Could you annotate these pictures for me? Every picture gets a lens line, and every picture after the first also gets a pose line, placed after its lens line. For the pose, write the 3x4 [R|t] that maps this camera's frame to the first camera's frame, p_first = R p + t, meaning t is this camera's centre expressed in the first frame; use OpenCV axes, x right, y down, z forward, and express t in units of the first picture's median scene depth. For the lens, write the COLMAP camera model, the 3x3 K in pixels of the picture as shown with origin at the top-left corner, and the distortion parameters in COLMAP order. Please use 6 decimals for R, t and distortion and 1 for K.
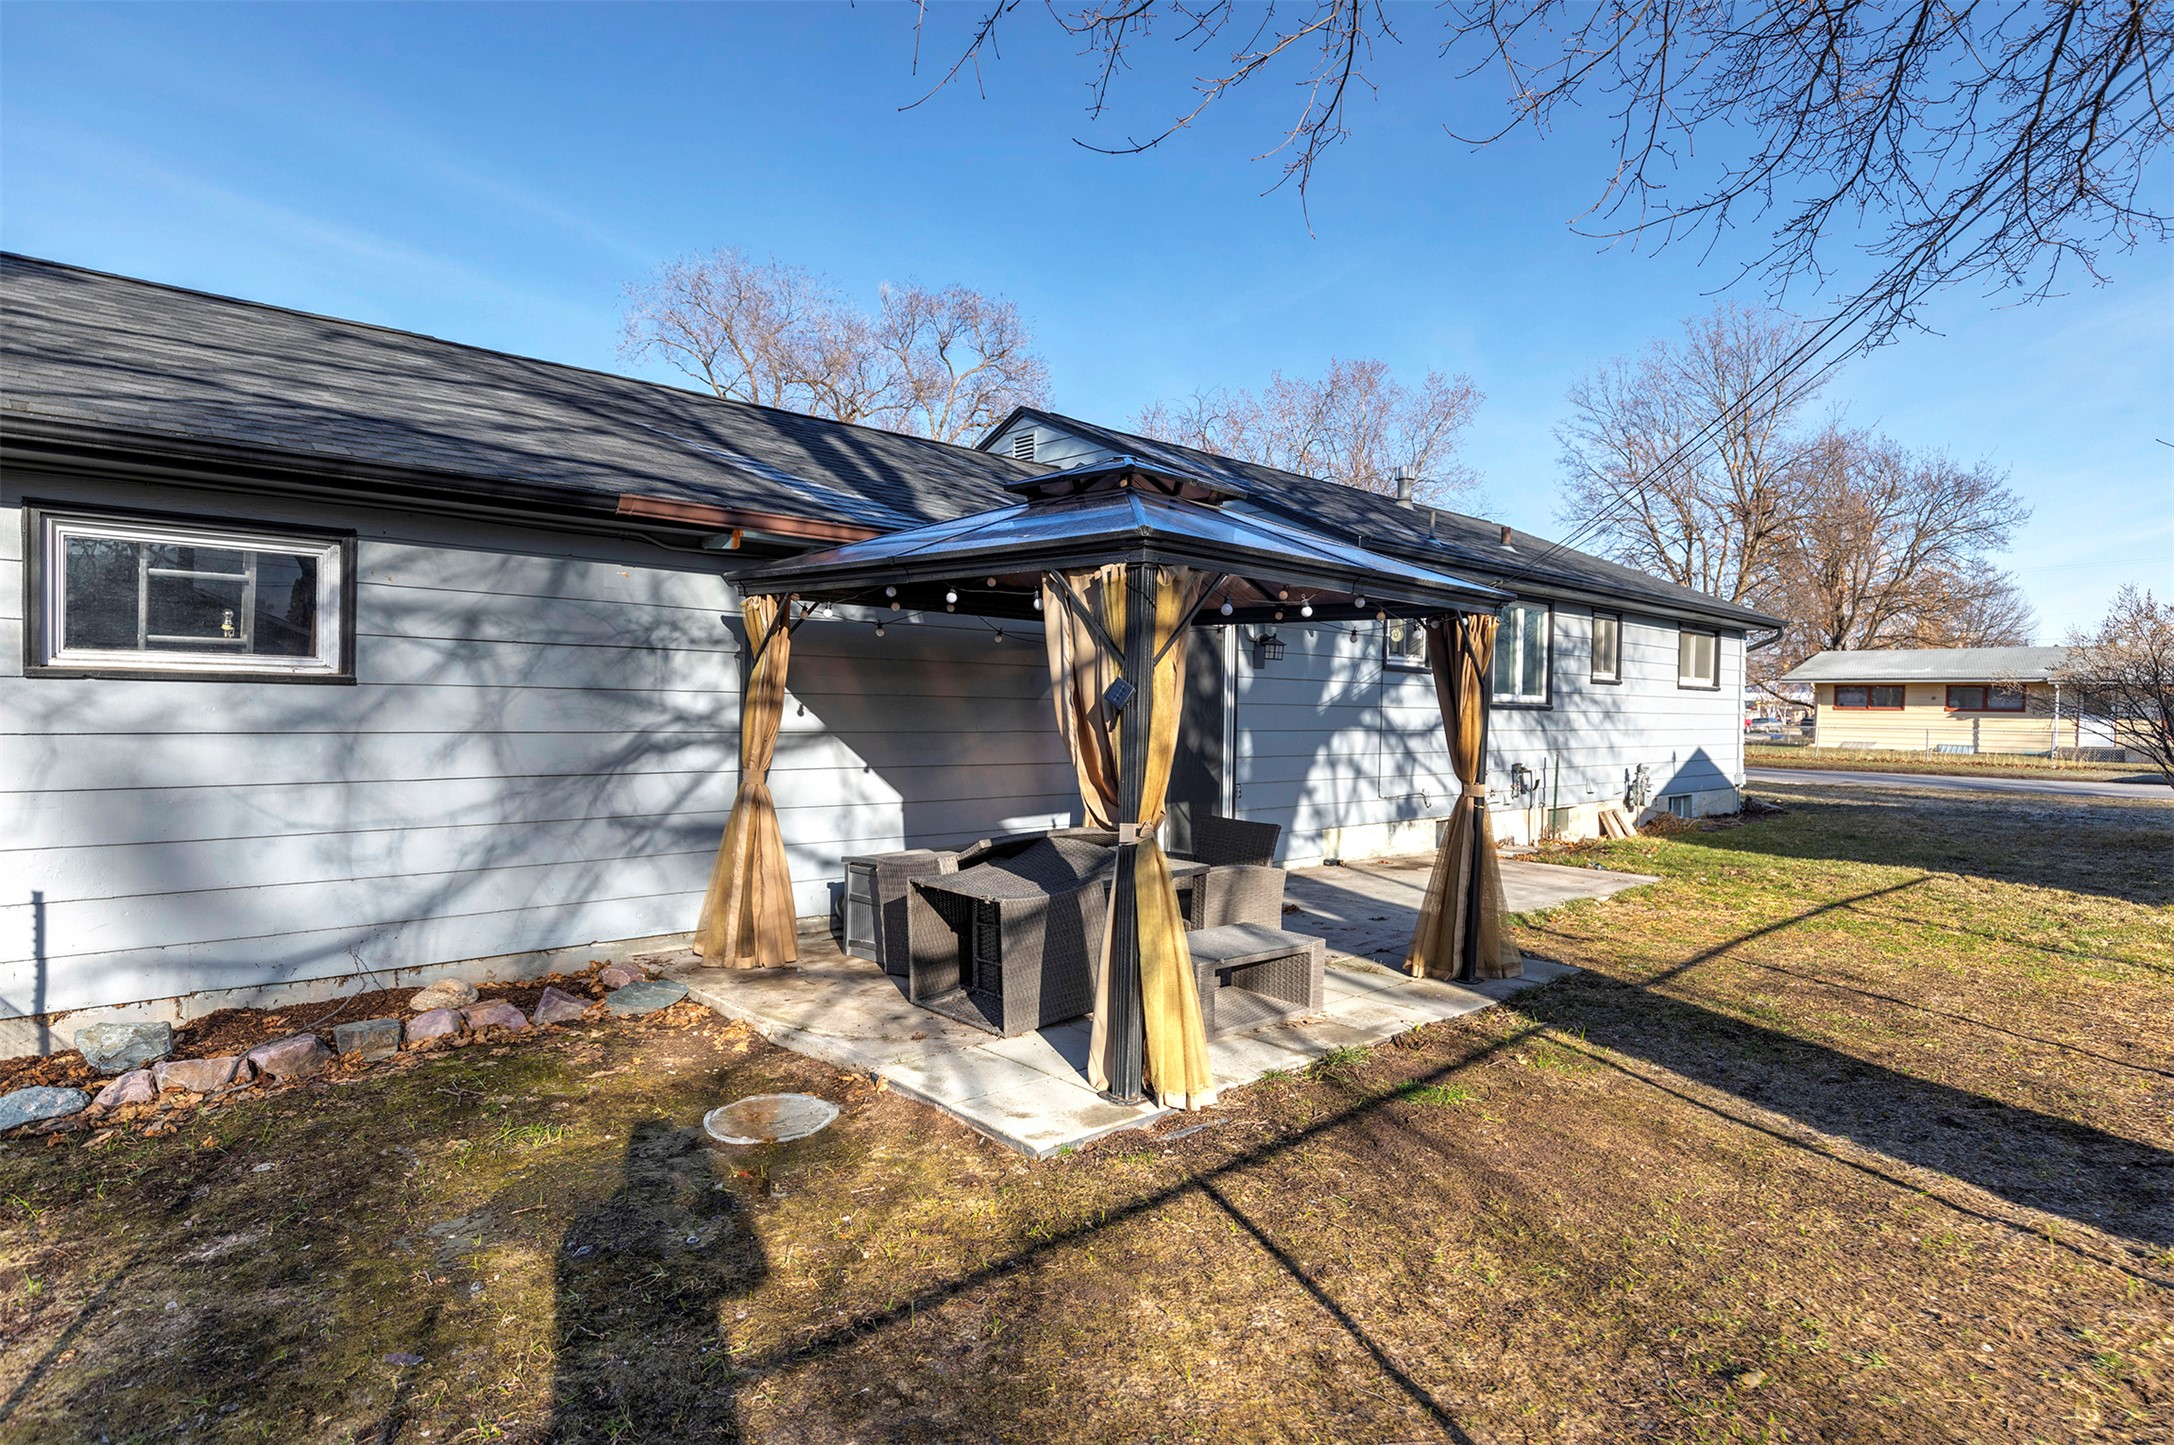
lens RADIAL K [[1172.2, 0, 1087.4], [0, 1172.2, 716.1], [0, 0, 1]] dist [0.001093, 0.000085]
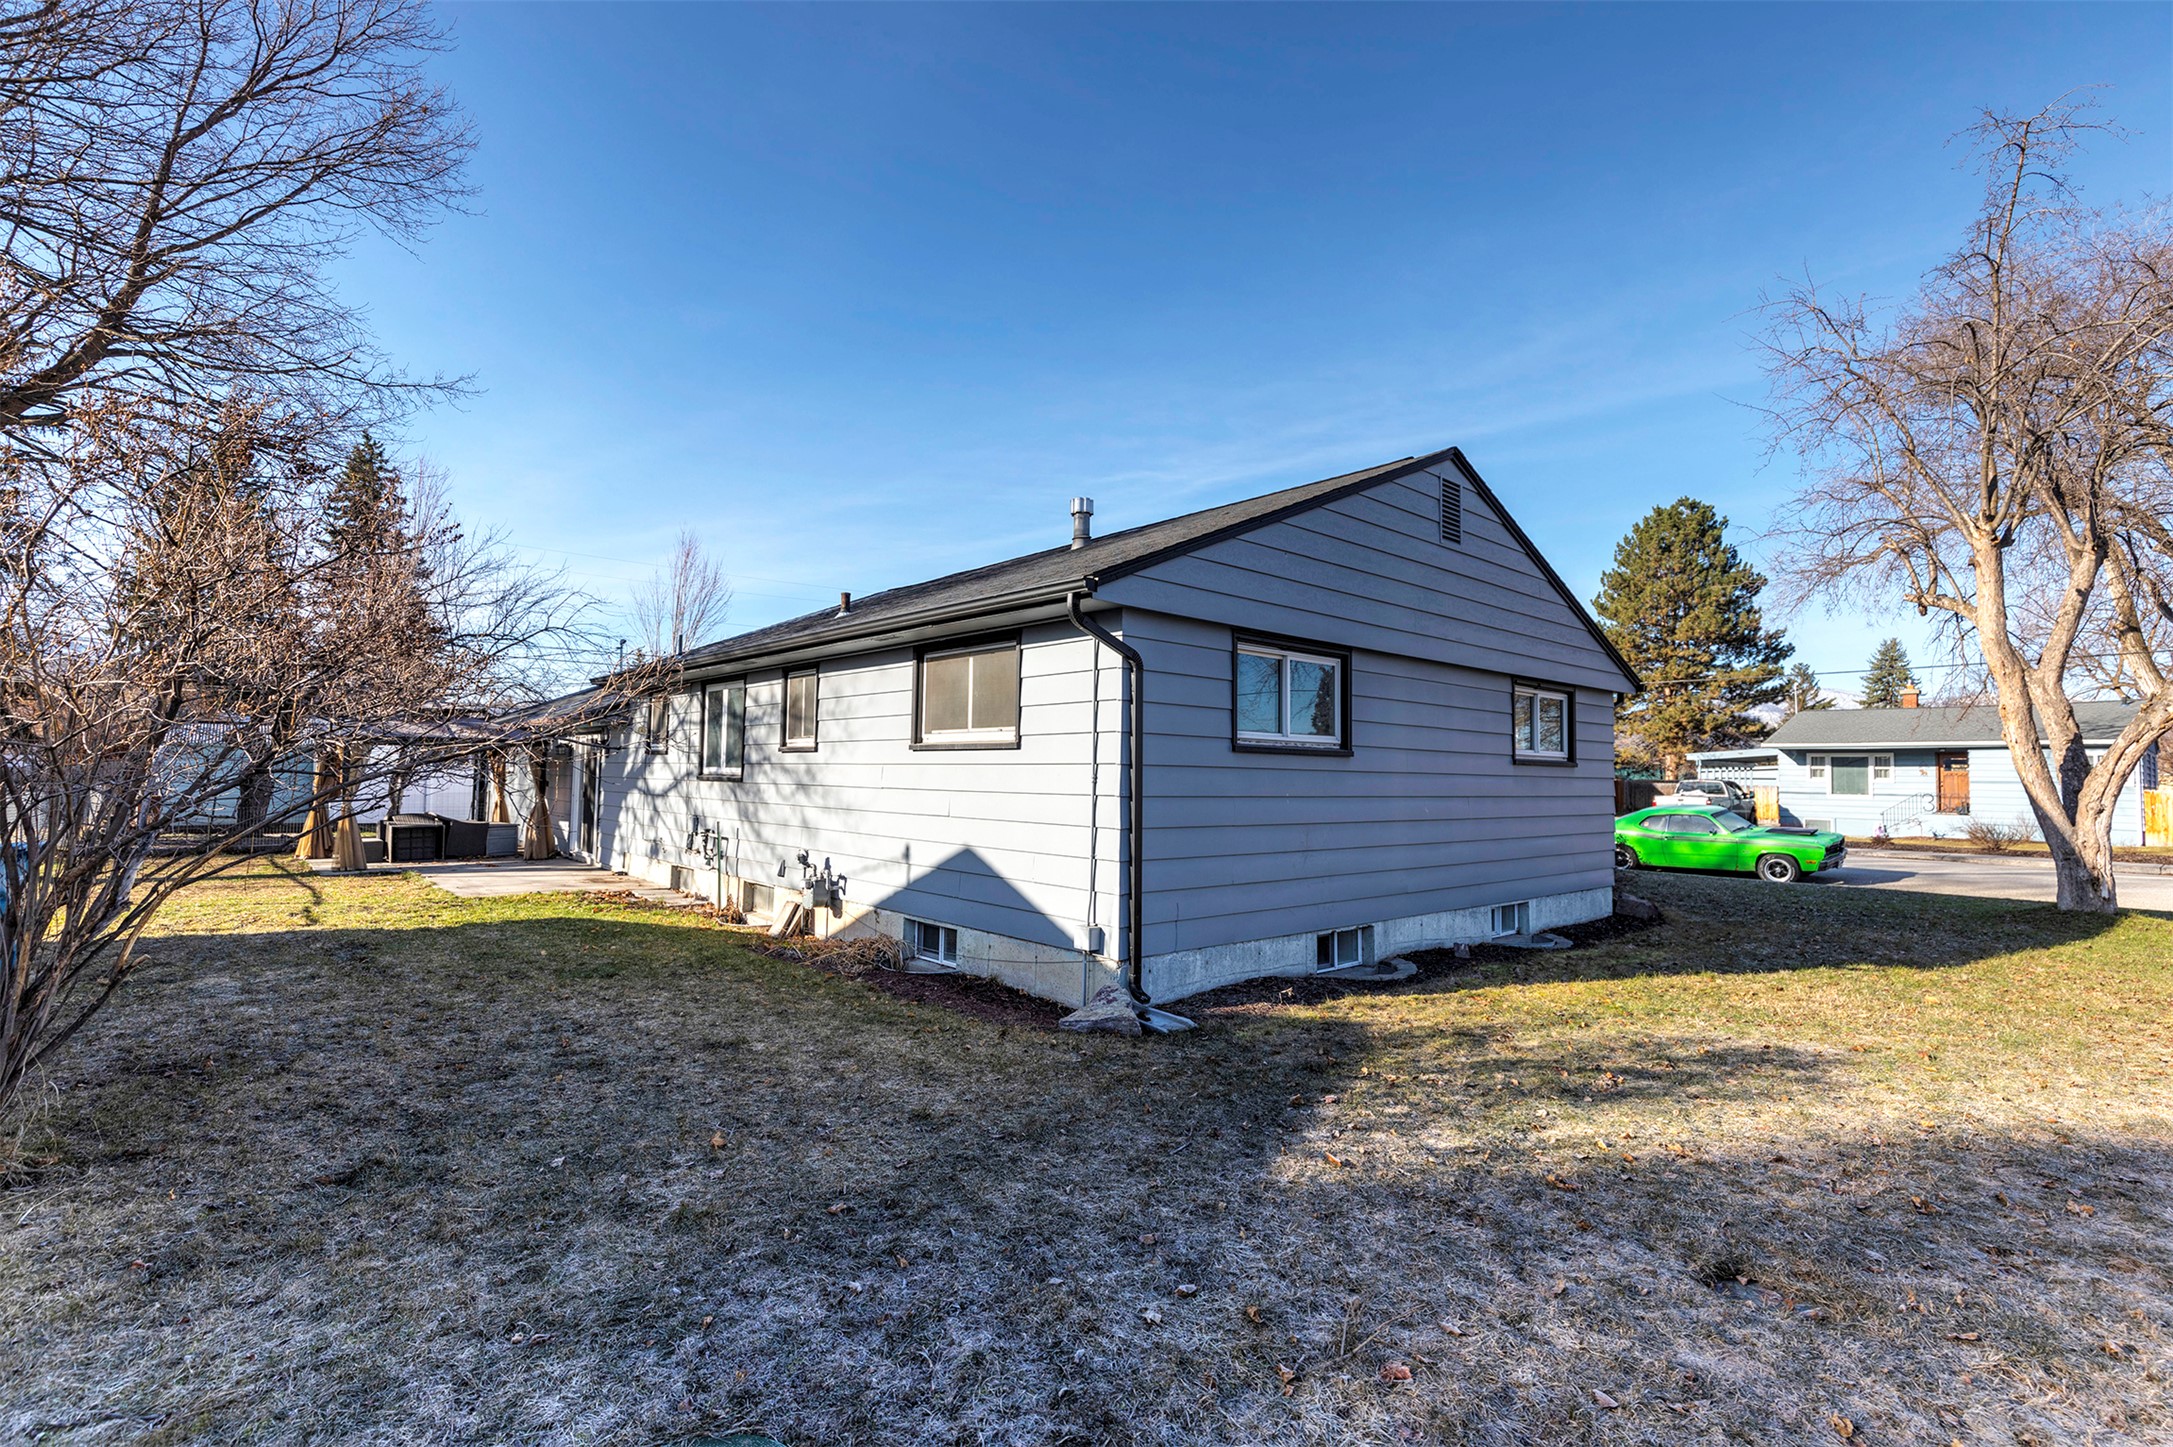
lens RADIAL K [[984.3, 0, 1086.1], [0, 984.3, 725.1], [0, 0, 1]] dist [-0.002286, -0.000444]
pose [[-0.019396, -0.068968, -0.997430, 1.205331], [-0.029587, 0.997221, -0.068378, -0.002789], [0.999374, 0.028185, -0.021383, 1.274420]]
